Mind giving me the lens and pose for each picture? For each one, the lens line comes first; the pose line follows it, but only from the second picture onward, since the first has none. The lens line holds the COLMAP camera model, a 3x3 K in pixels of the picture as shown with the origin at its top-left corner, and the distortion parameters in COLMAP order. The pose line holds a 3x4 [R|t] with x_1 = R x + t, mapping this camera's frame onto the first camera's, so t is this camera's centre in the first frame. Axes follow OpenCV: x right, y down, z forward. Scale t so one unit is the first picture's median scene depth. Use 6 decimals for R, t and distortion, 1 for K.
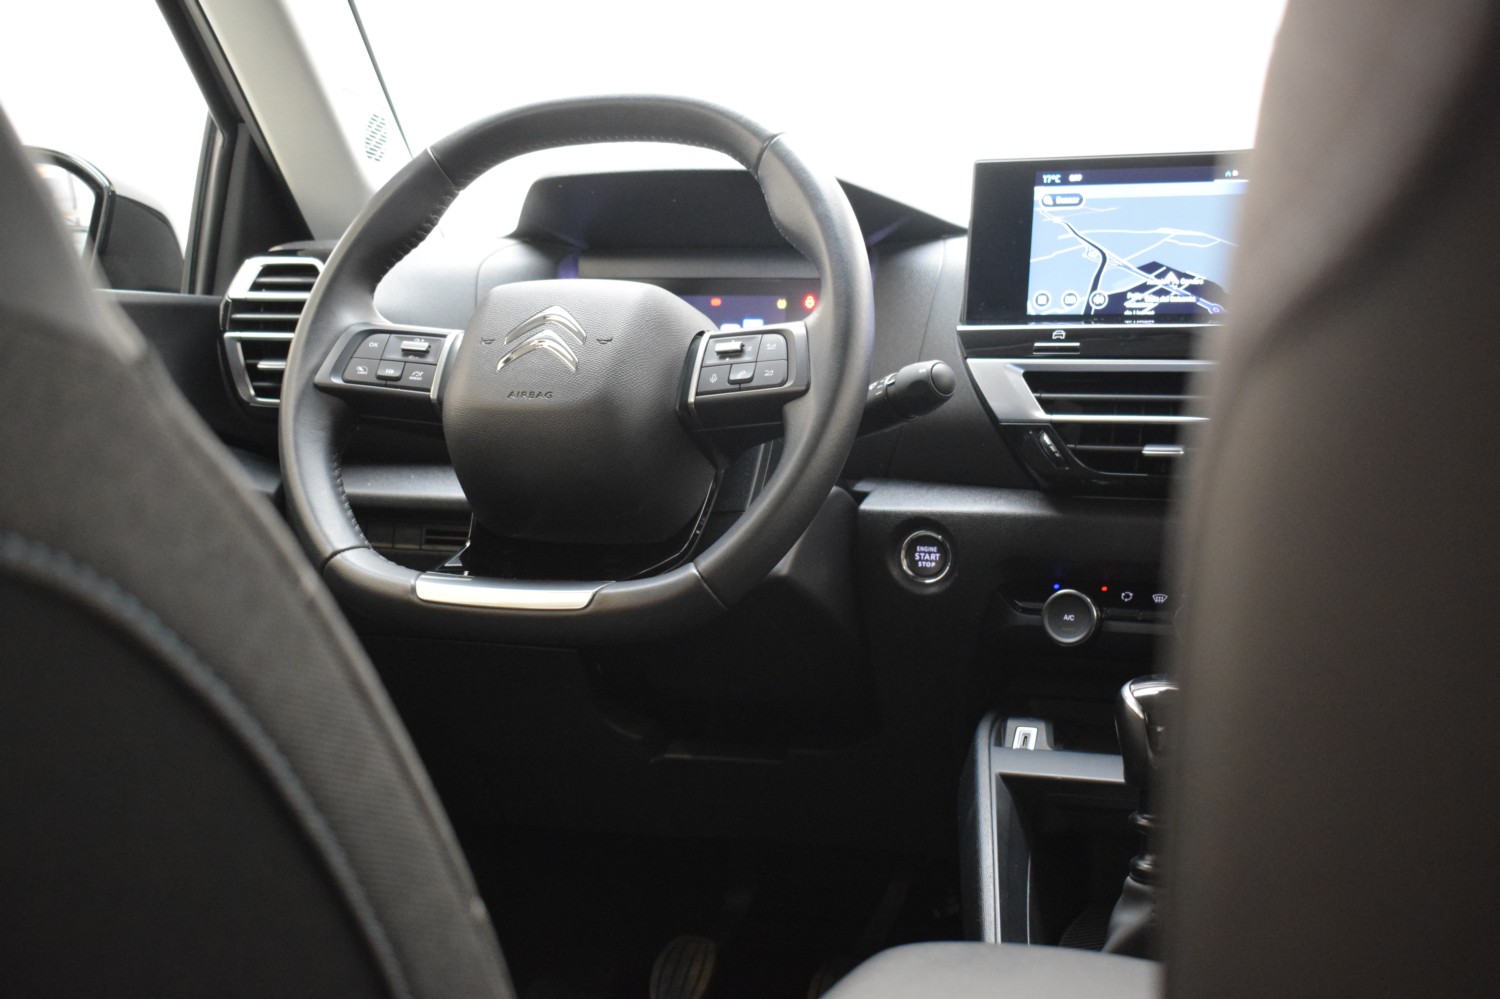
lens RADIAL K [[1941.2, 0, 749.9], [0, 1941.2, 510.3], [0, 0, 1]] dist [-0.083776, 0.000000]
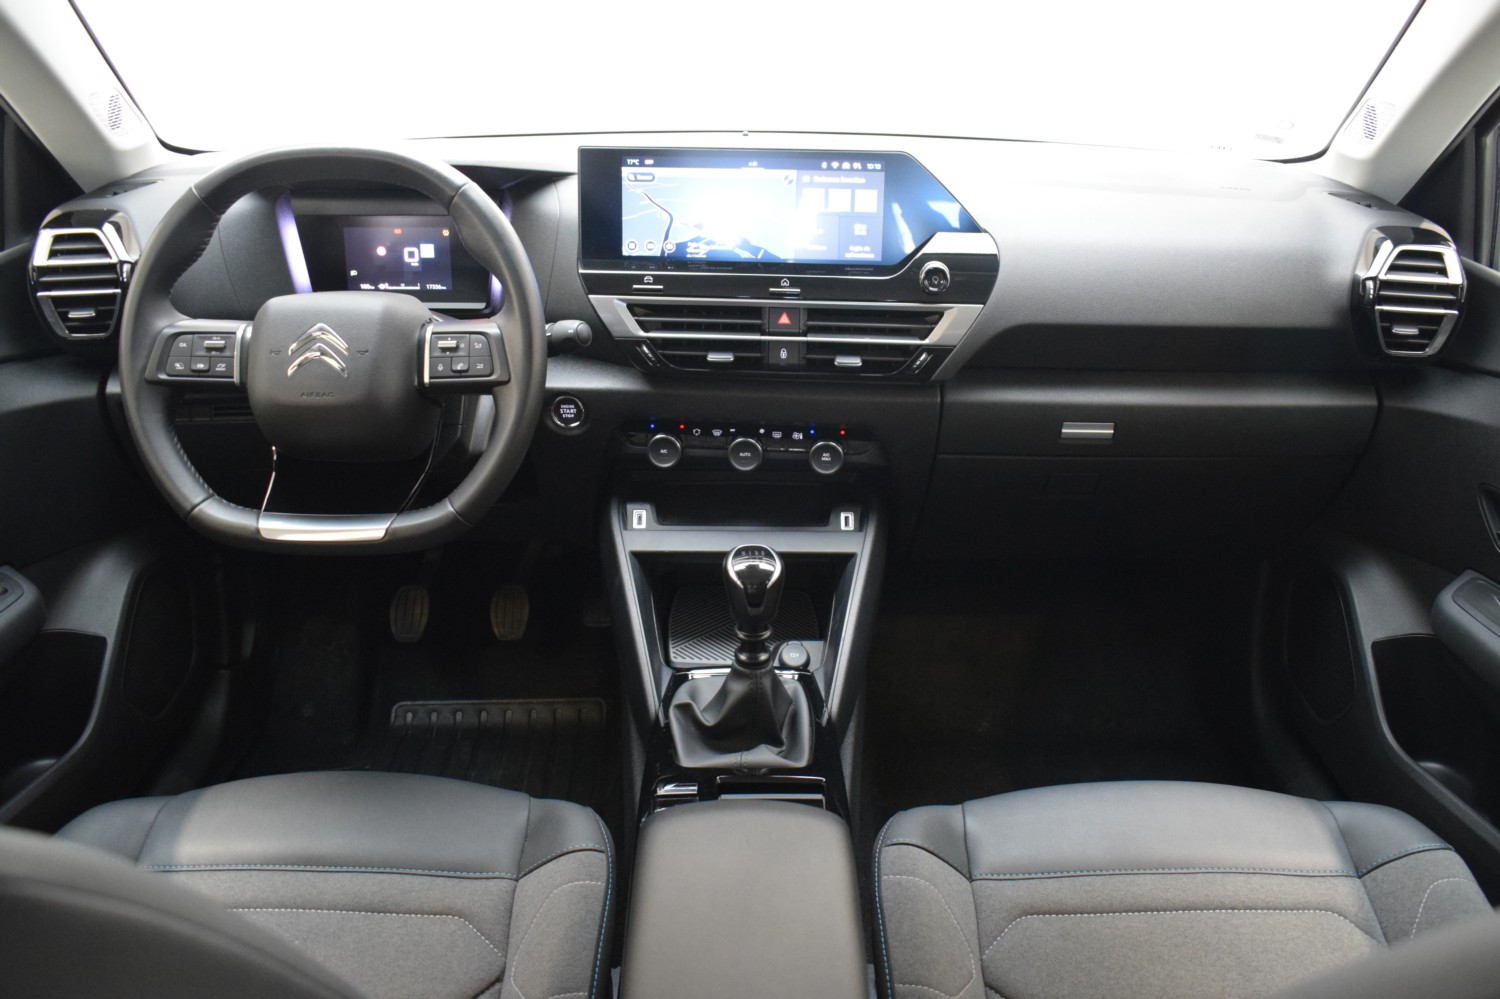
lens RADIAL K [[1303.4, 0, 743.1], [0, 1303.4, 513.4], [0, 0, 1]] dist [-0.074231, -0.007336]
pose [[0.945518, -0.148566, 0.289696, -0.094982], [0.027785, 0.923389, 0.382860, -0.309761], [-0.324382, -0.353952, 0.877209, 0.004407]]
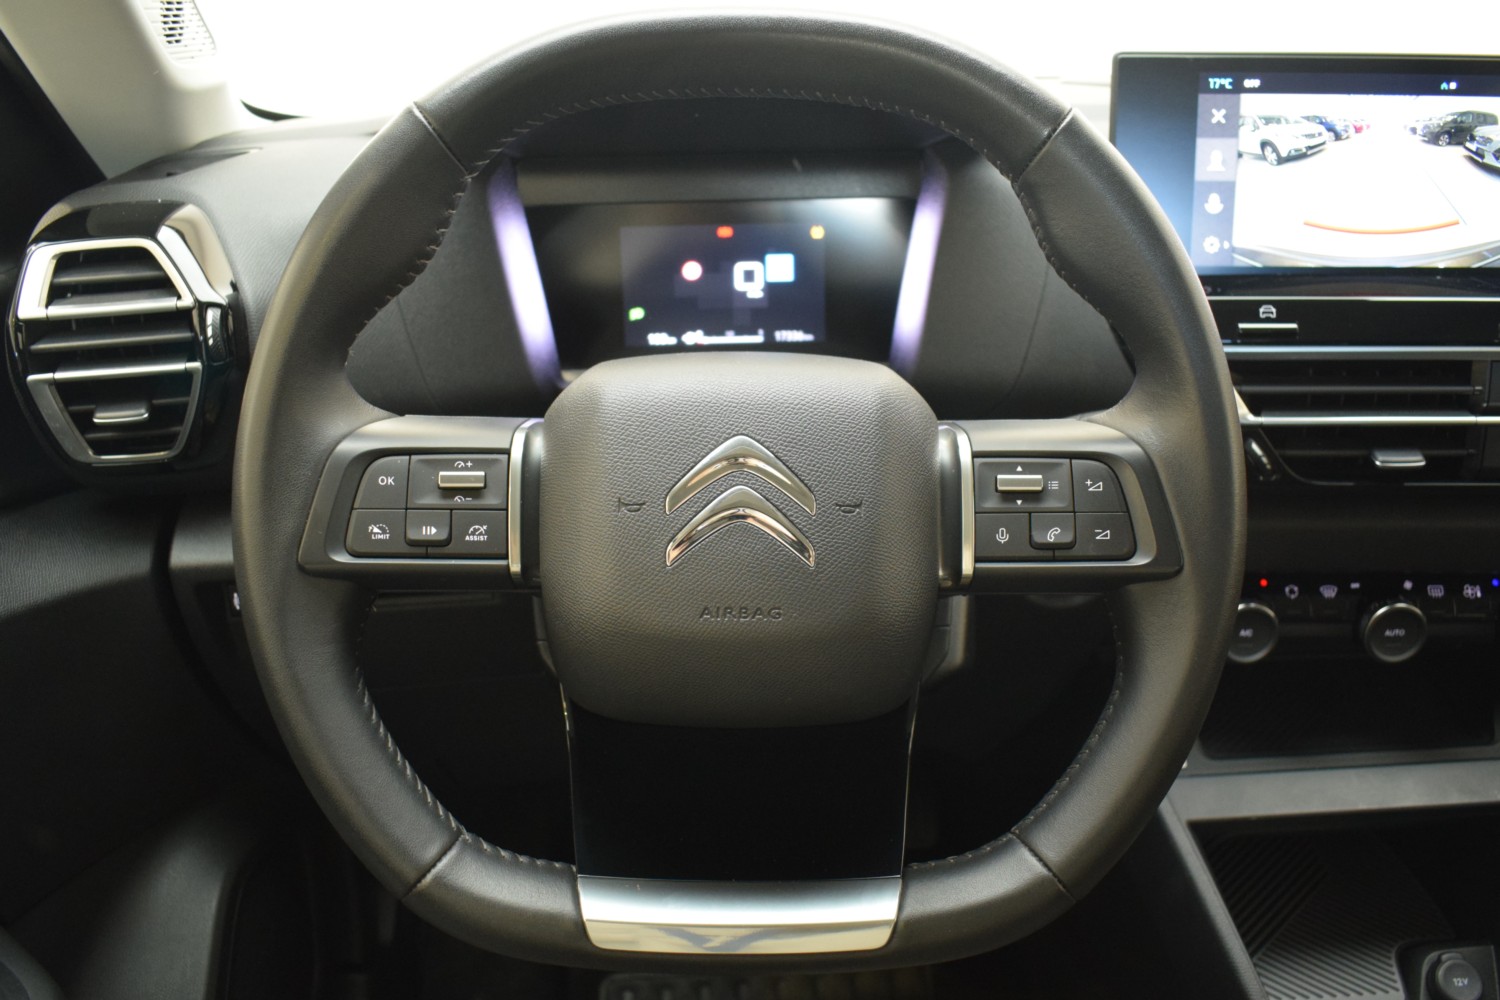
lens RADIAL K [[1303.4, 0, 763.3], [0, 1303.4, 502.5], [0, 0, 1]] dist [-0.074231, -0.007336]
pose [[0.927038, -0.169326, 0.334559, -0.214702], [0.047994, 0.938477, 0.341991, -0.204043], [-0.371884, -0.300982, 0.878130, 0.590739]]
